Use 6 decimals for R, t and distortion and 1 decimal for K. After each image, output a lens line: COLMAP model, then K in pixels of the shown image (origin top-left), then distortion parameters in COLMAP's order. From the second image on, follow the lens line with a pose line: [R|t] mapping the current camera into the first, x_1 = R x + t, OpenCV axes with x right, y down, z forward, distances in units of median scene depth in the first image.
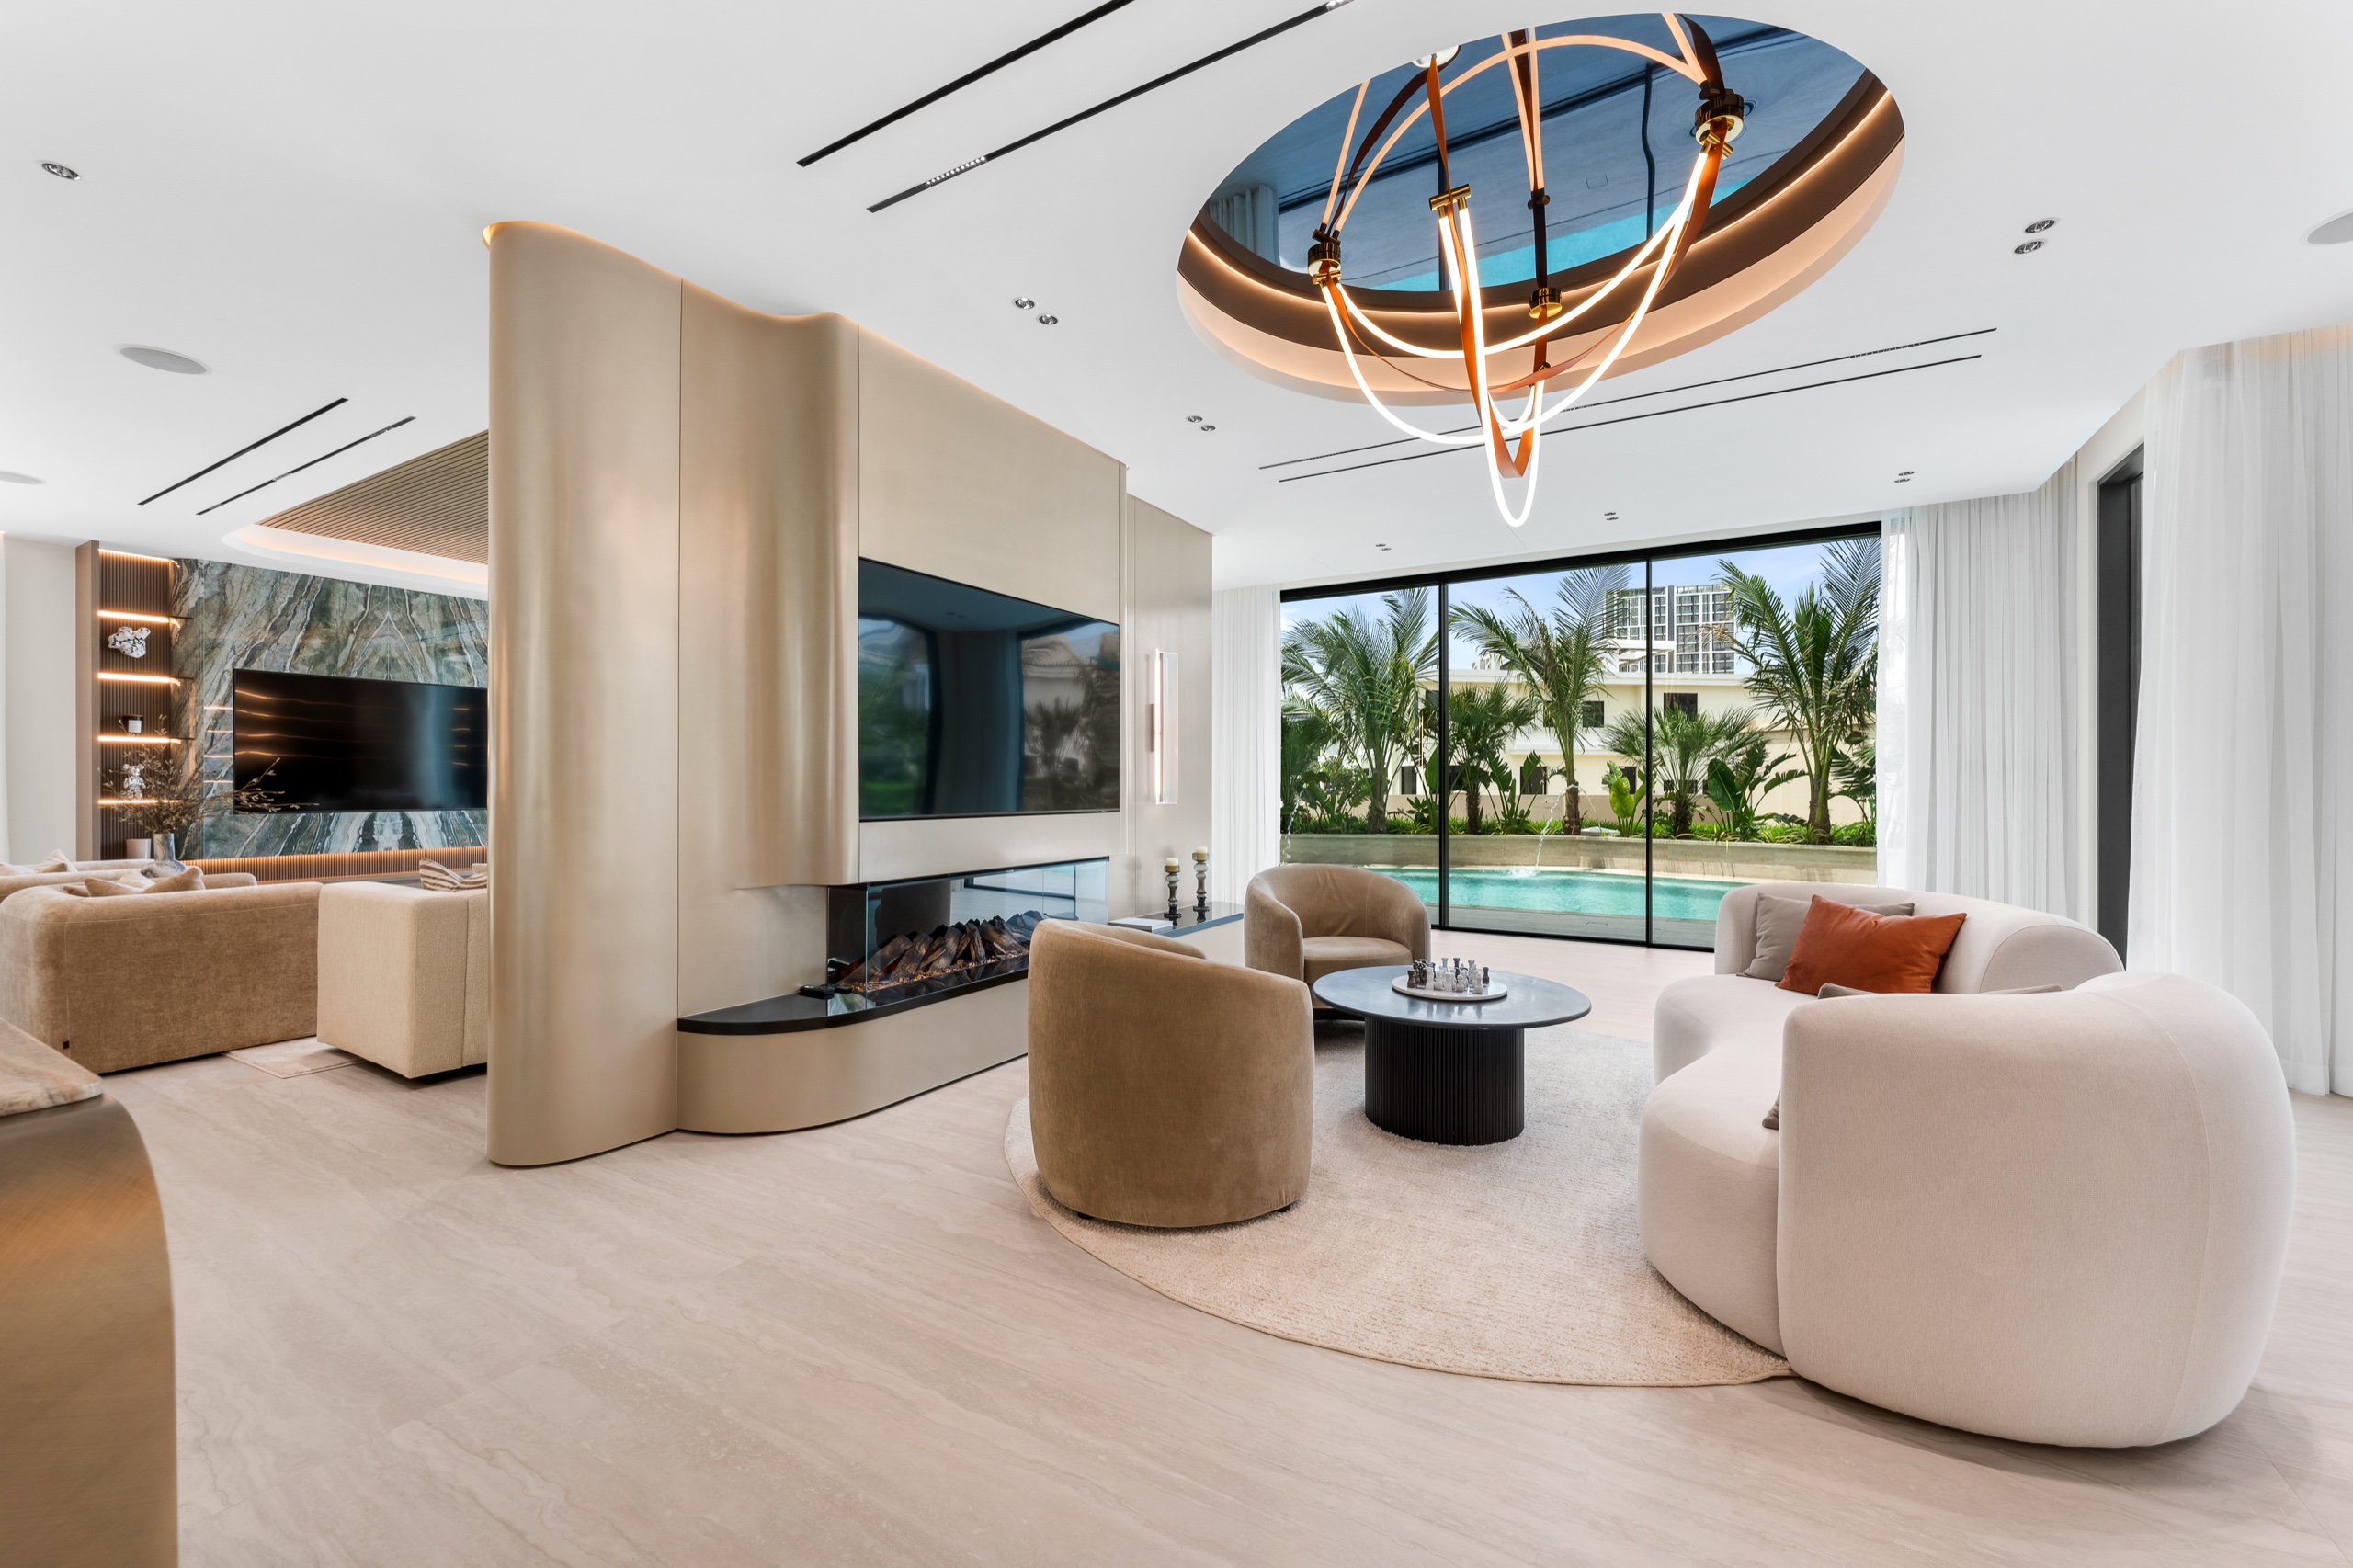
lens RADIAL K [[947.1, 0, 1171.8], [0, 947.1, 778.1], [0, 0, 1]] dist [-0.001991, 0.000131]
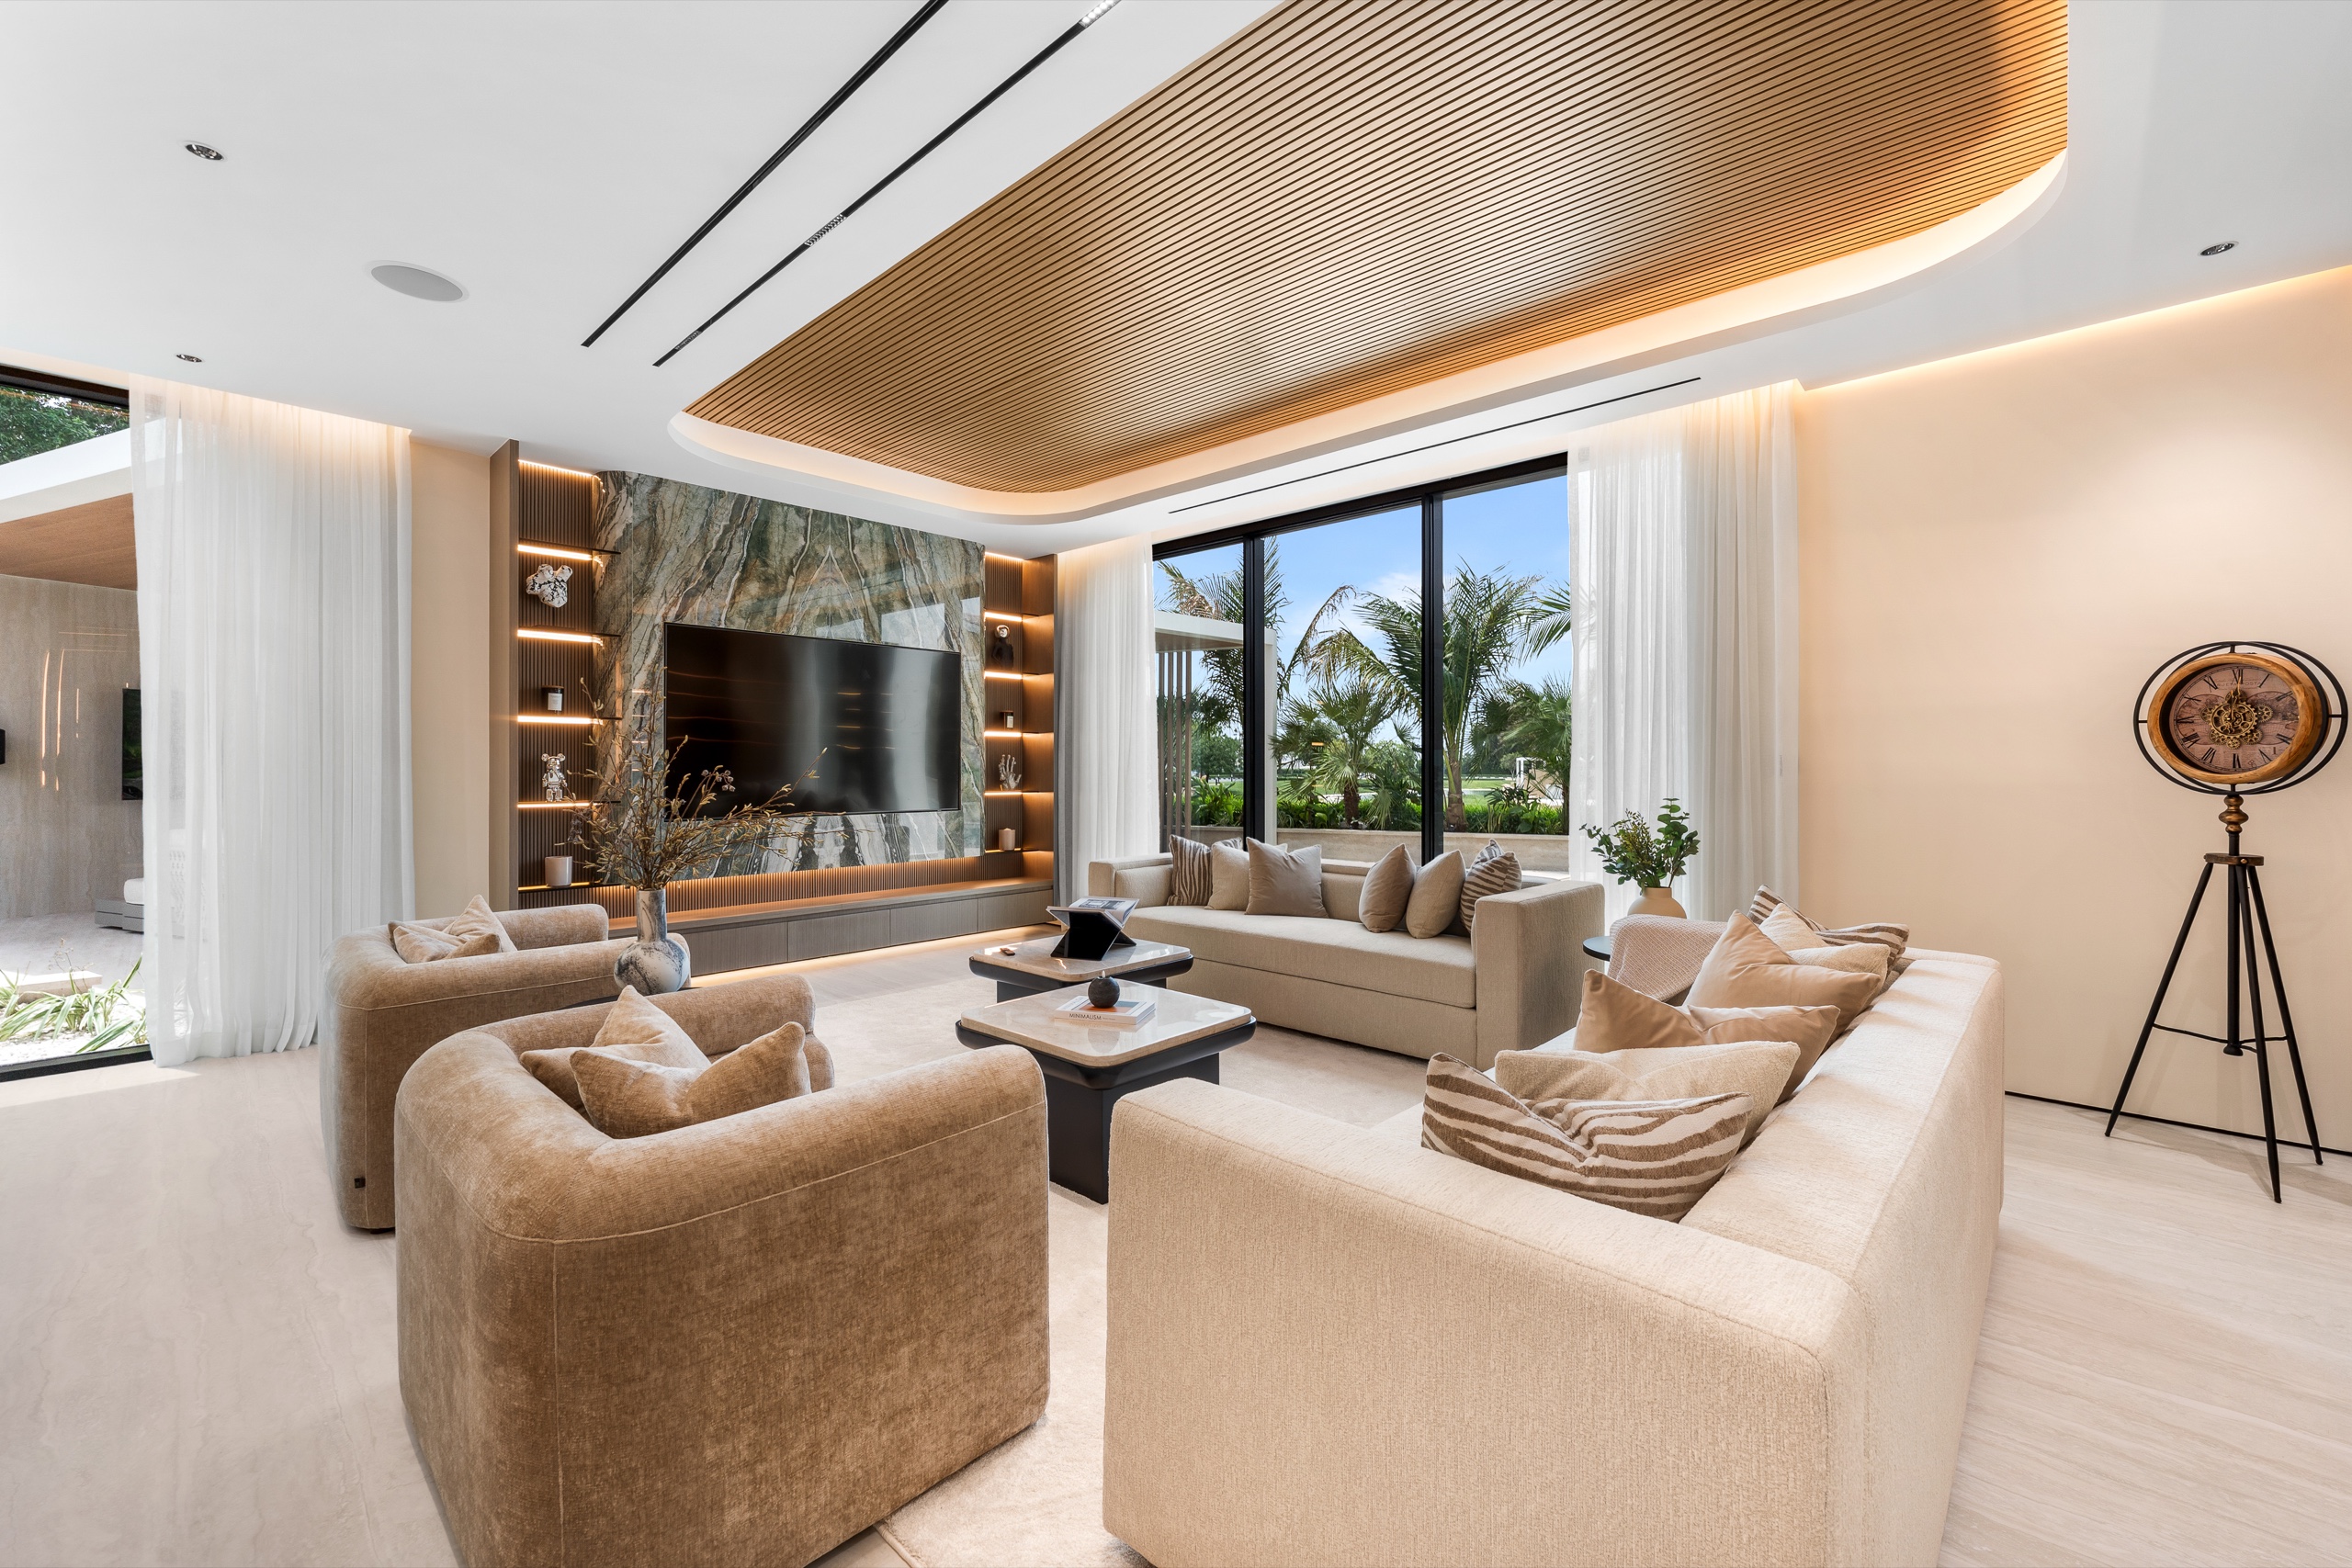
lens RADIAL K [[955.2, 0, 1183.3], [0, 955.2, 753.7], [0, 0, 1]] dist [-0.002764, -0.000124]
pose [[0.978430, -0.001656, -0.206571, -0.445927], [0.000814, 0.999991, -0.004162, -0.010807], [0.206577, 0.003904, 0.978423, 0.360202]]
